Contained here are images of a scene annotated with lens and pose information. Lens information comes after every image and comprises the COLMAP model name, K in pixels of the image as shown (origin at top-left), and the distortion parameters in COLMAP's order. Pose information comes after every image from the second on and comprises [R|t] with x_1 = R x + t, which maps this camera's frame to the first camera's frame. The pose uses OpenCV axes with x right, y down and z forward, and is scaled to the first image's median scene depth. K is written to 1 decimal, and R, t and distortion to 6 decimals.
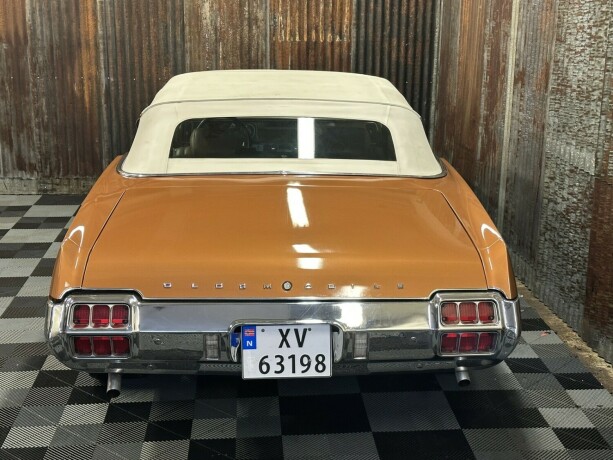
lens RADIAL K [[928.5, 0, 304.8], [0, 928.5, 235.4], [0, 0, 1]] dist [0.160671, -0.176993]
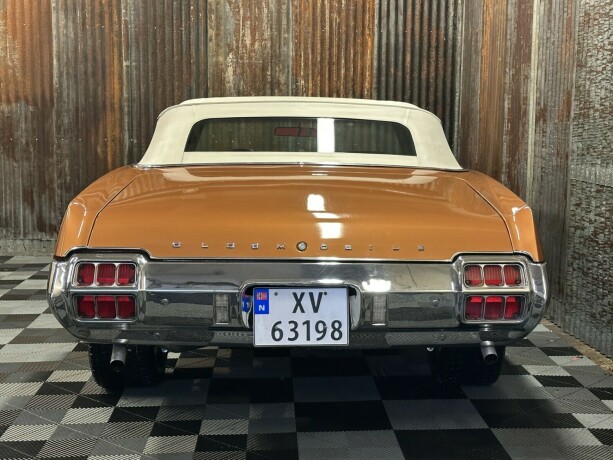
lens RADIAL K [[927.8, 0, 310.3], [0, 927.8, 229.0], [0, 0, 1]] dist [0.166596, -0.209754]
pose [[0.999785, 0.002115, -0.020630, 0.003918], [-0.005083, 0.989429, -0.144927, 0.073838], [0.020105, 0.145001, 0.989227, 0.023187]]
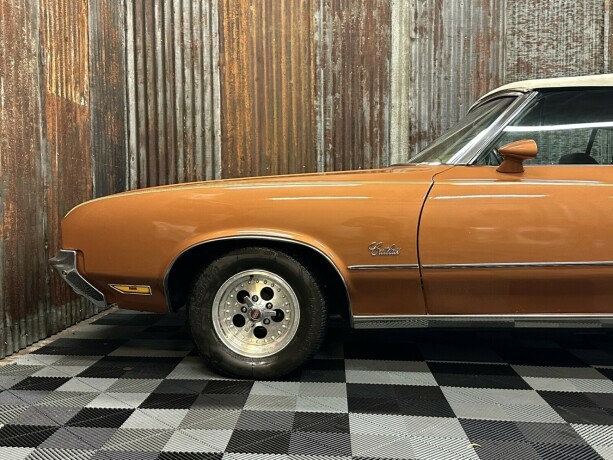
lens RADIAL K [[648.5, 0, 306.5], [0, 648.5, 230.0], [0, 0, 1]] dist [0.184906, -0.384714]
pose [[0.108382, -0.057729, 0.992432, -0.473978], [0.252978, 0.967048, 0.028625, -0.087369], [-0.961382, 0.247961, 0.119414, 0.820486]]
